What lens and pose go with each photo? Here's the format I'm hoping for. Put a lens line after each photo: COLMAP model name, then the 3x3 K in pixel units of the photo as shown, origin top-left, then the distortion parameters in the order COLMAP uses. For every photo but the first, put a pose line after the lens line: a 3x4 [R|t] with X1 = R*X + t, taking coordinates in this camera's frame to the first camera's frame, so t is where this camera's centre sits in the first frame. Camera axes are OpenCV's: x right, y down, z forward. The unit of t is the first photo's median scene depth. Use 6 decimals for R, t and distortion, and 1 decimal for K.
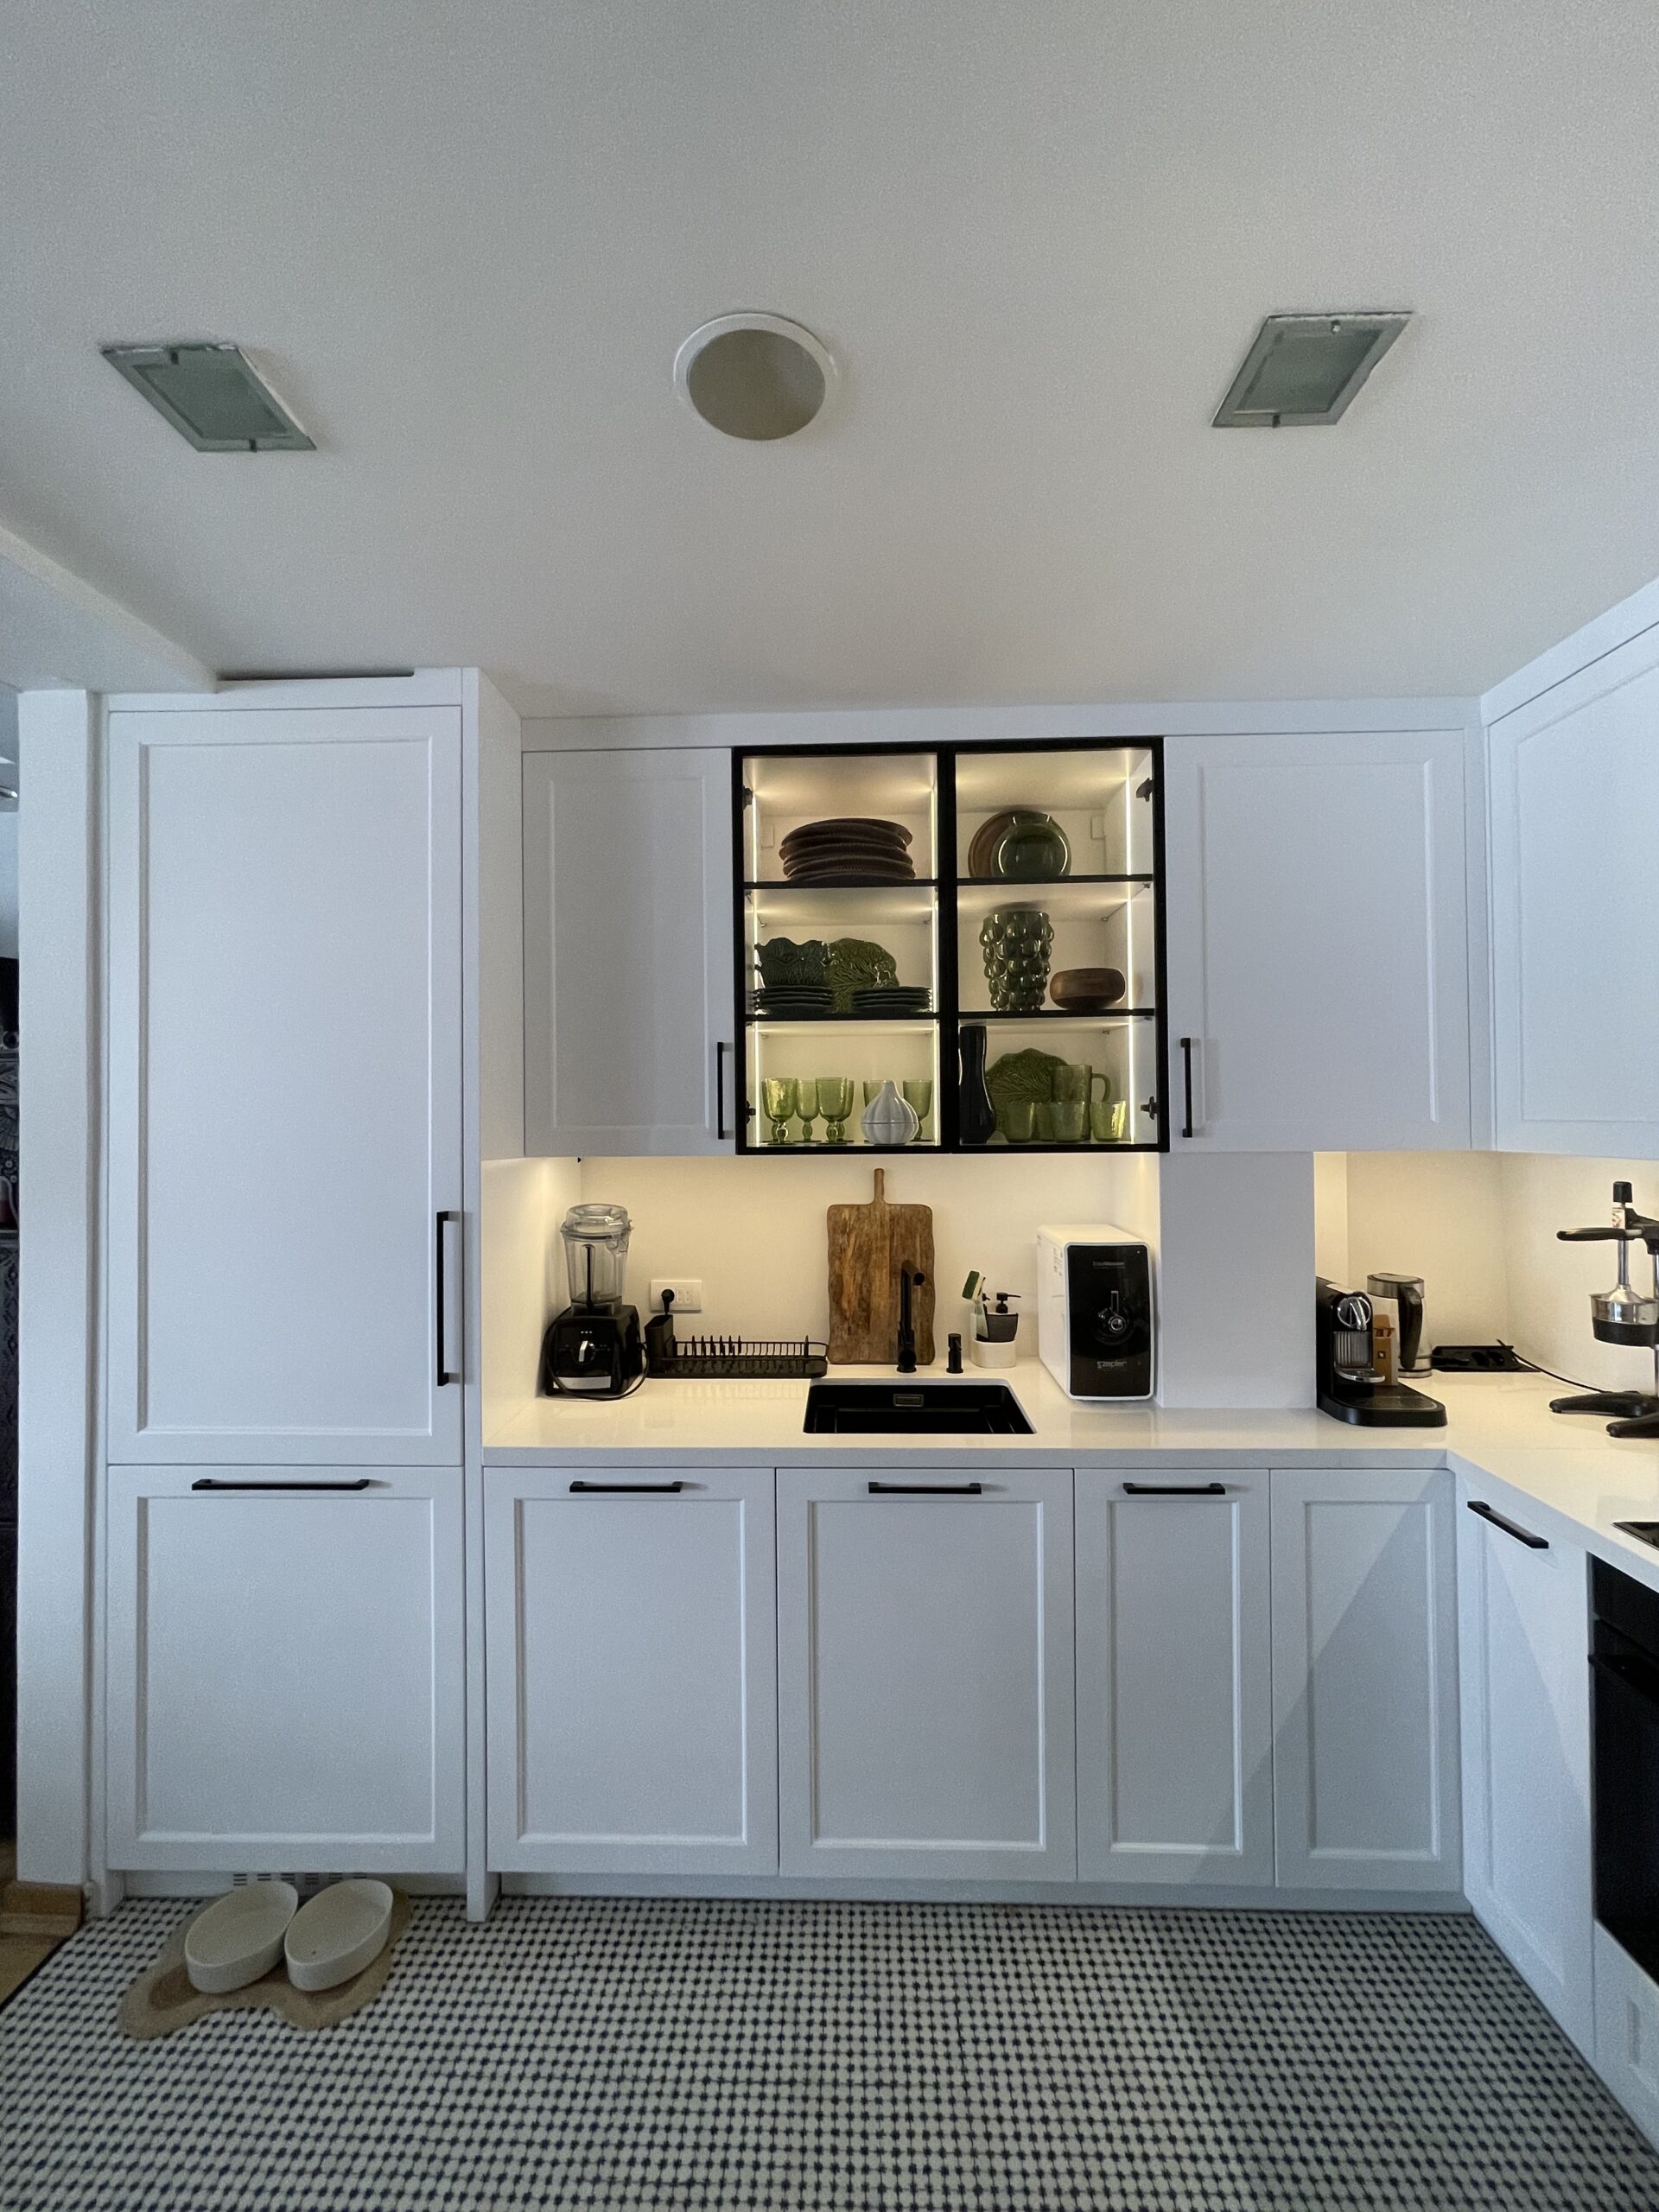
lens RADIAL K [[889.6, 0, 826.4], [0, 889.6, 1101.0], [0, 0, 1]] dist [-0.002303, 0.000472]
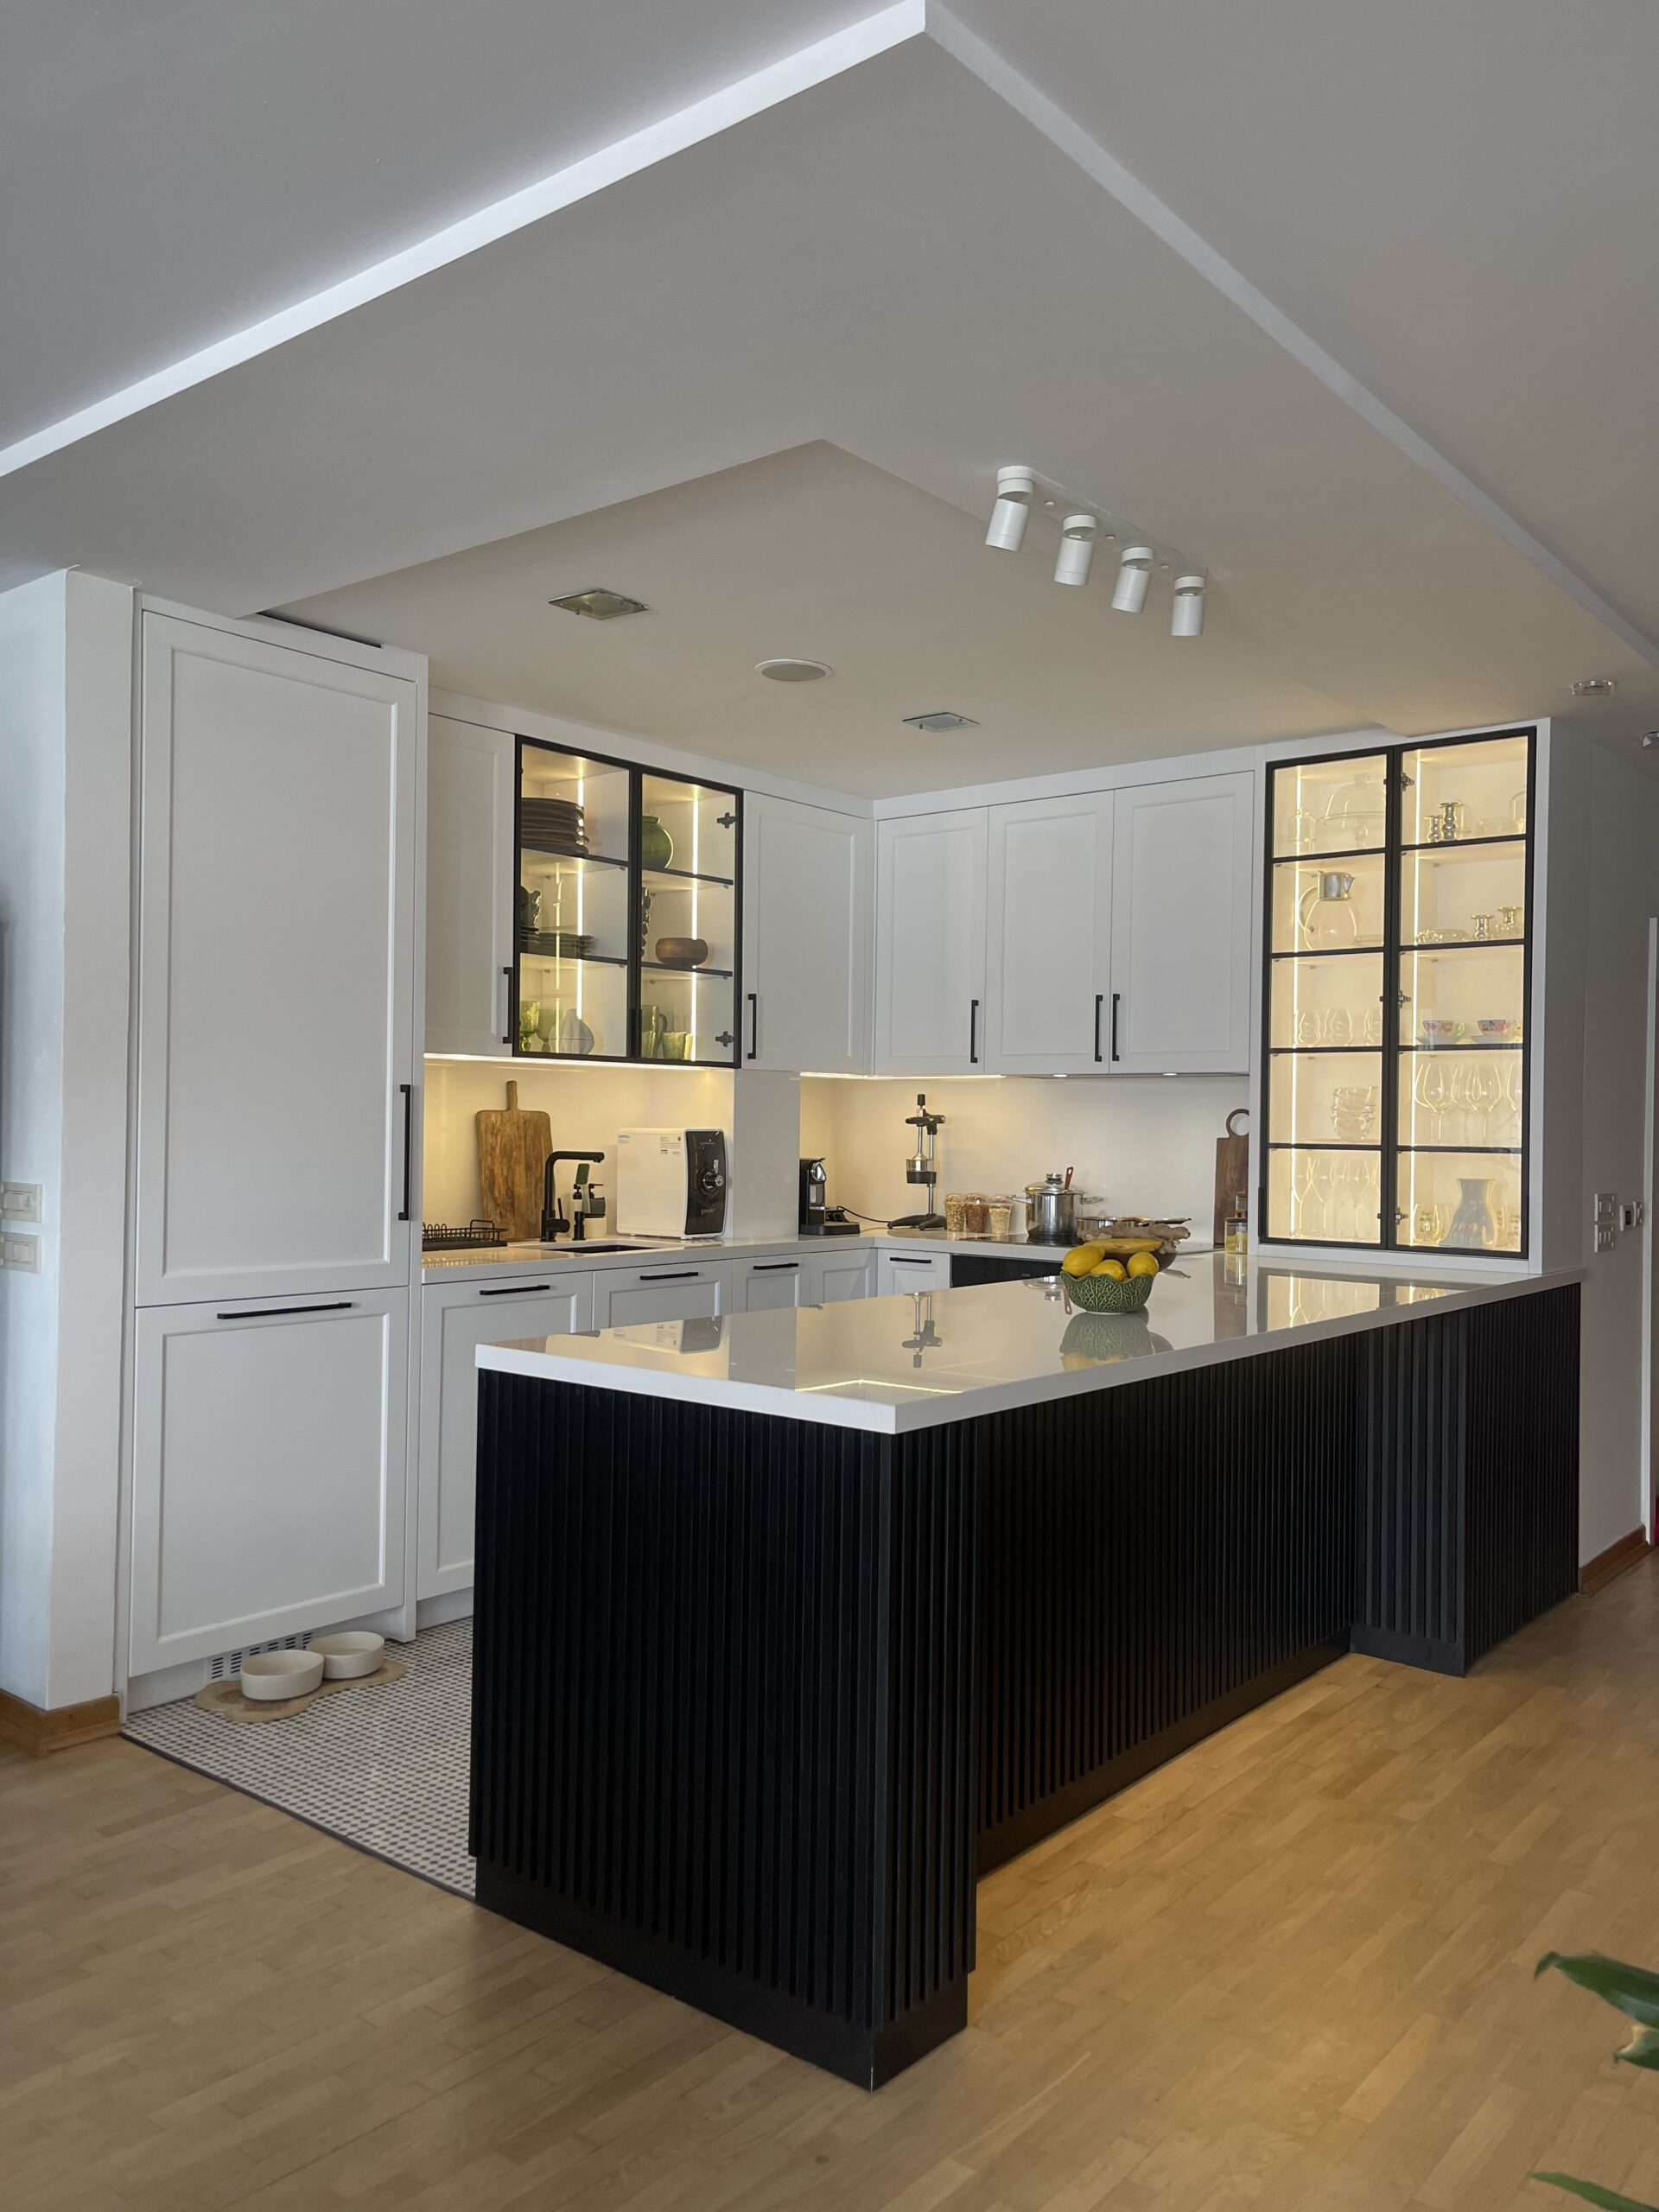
lens RADIAL K [[1691.8, 0, 834.0], [0, 1691.8, 1119.6], [0, 0, 1]] dist [0.064490, -0.079320]
pose [[0.604934, 0.017909, 0.796074, -1.794633], [-0.028190, 0.999602, -0.001066, 0.143564], [-0.795776, -0.021796, 0.605198, -0.858226]]
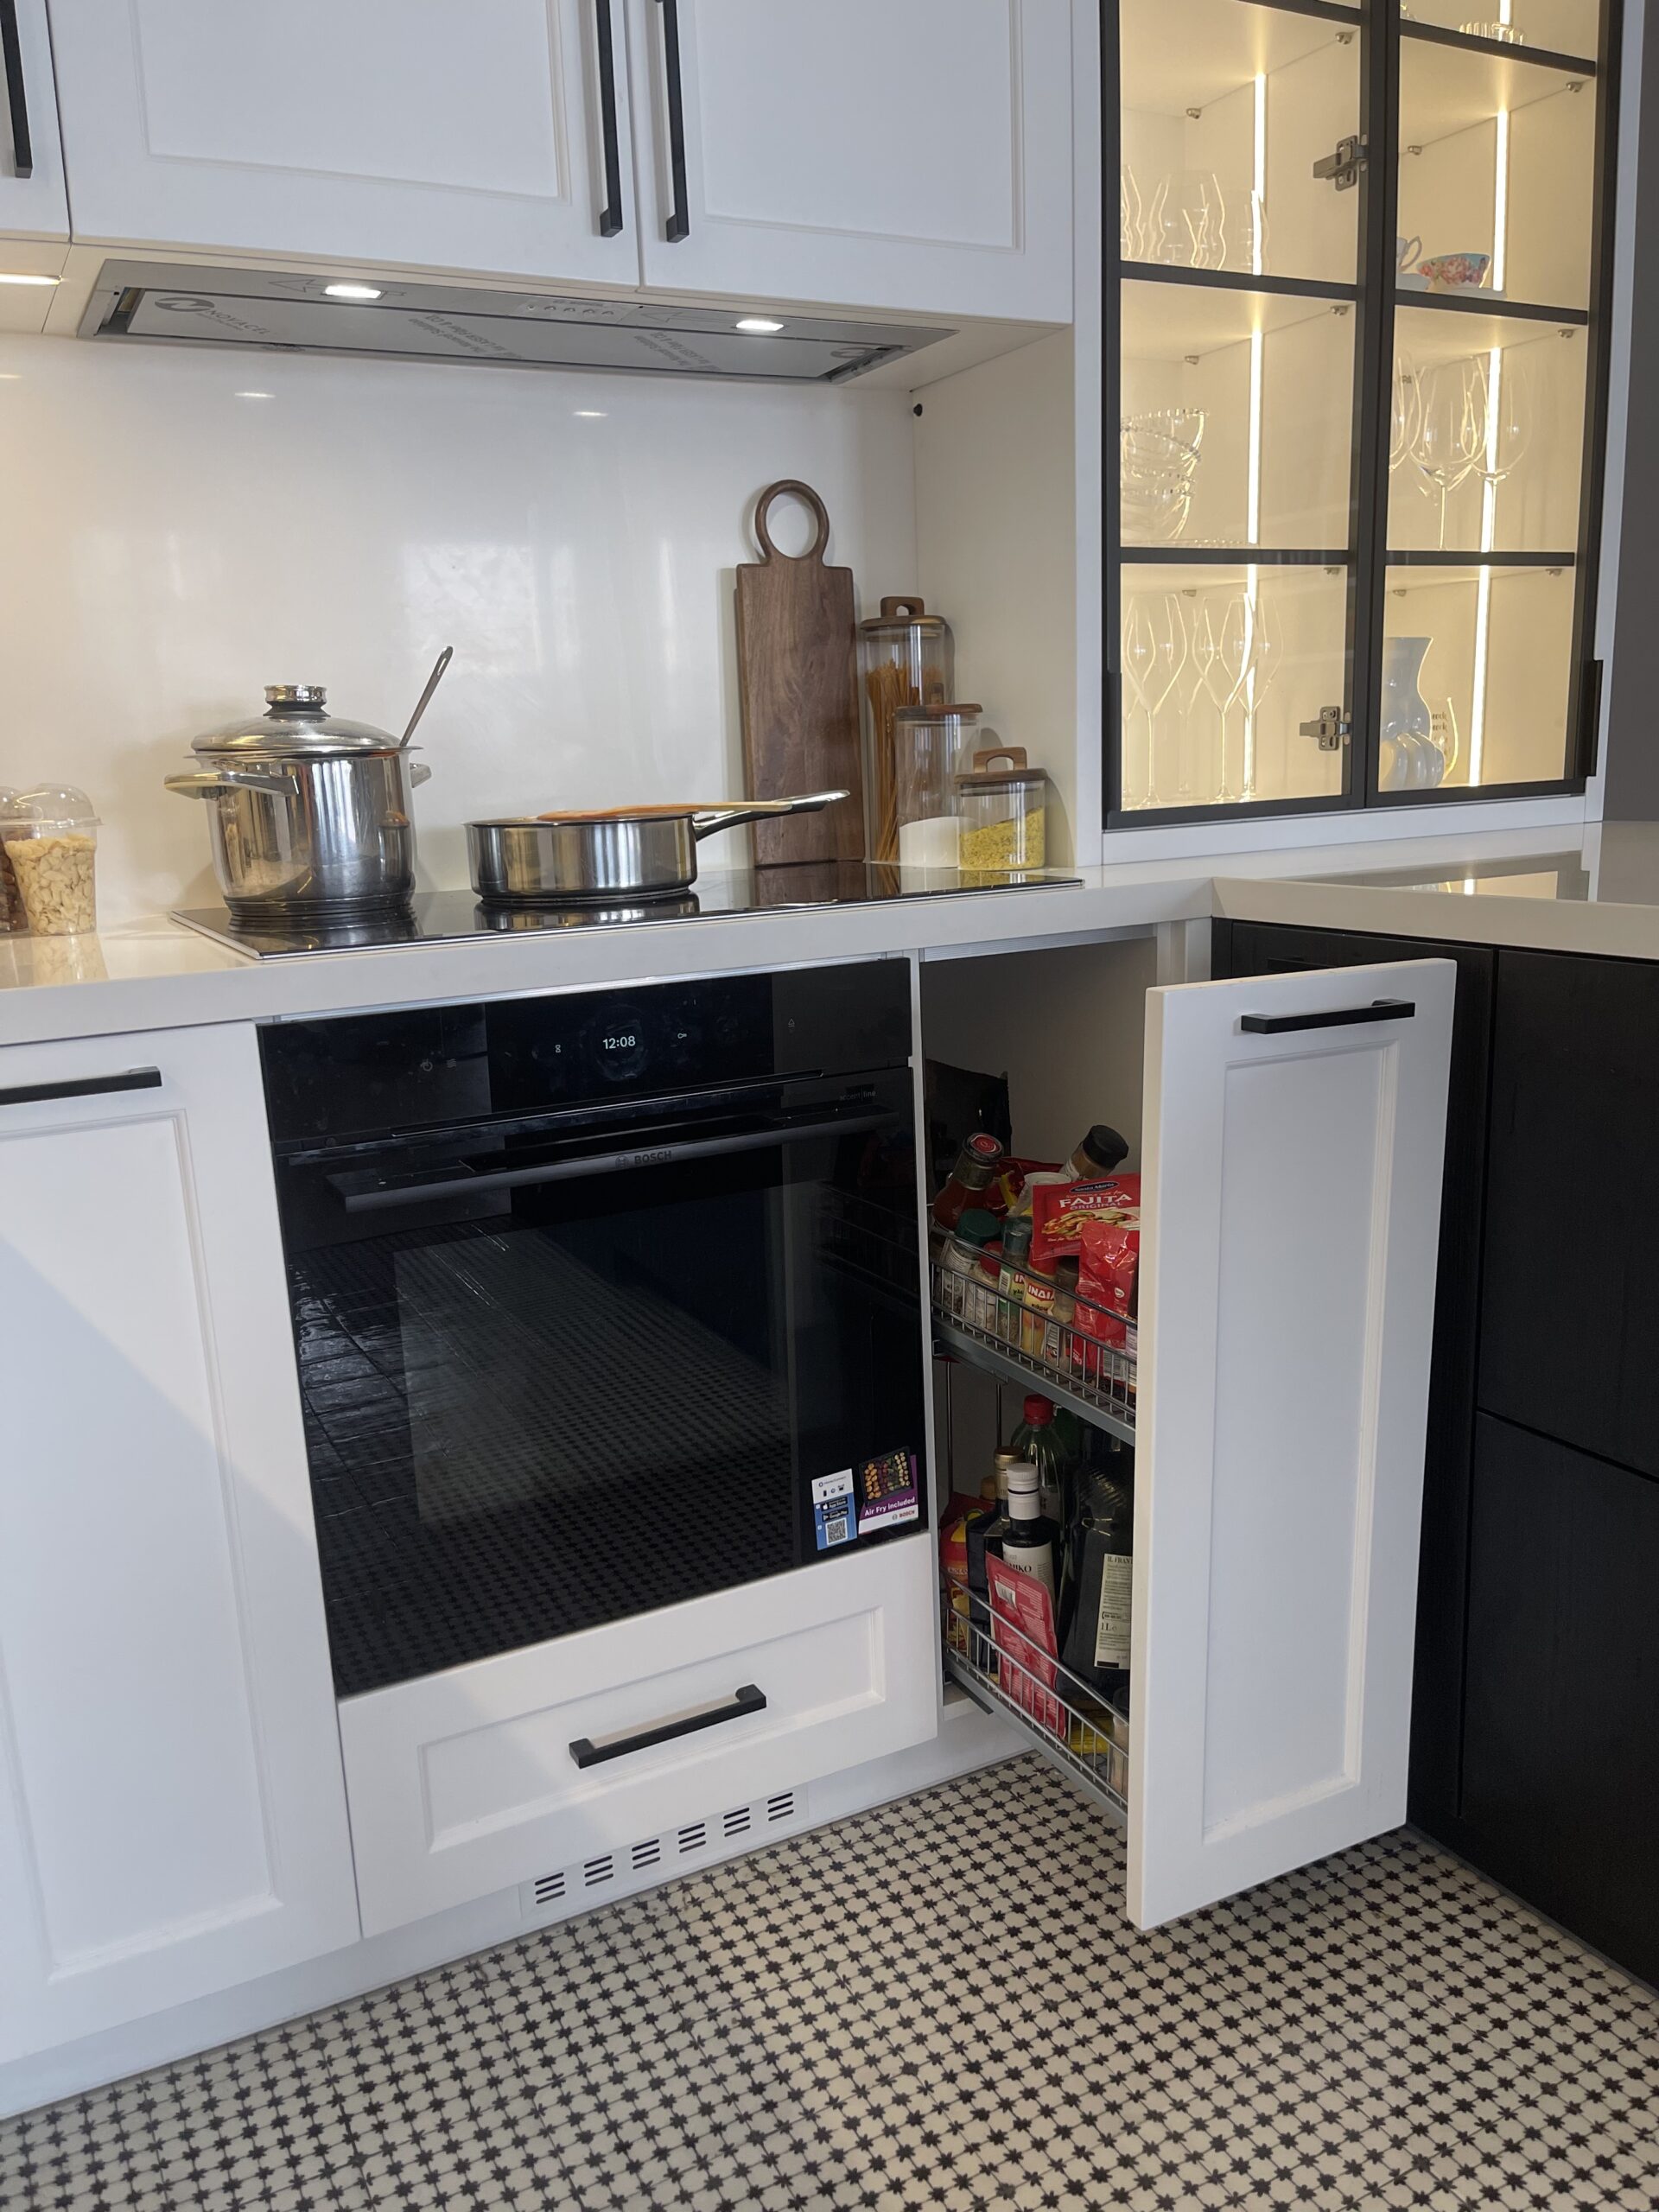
lens RADIAL K [[1691.8, 0, 789.0], [0, 1691.8, 1120.6], [0, 0, 1]] dist [0.064490, -0.079320]
pose [[-0.501630, -0.159144, 0.850318, -0.056492], [0.032584, 0.978760, 0.202405, 0.273079], [-0.864468, 0.129239, -0.485790, 0.867215]]
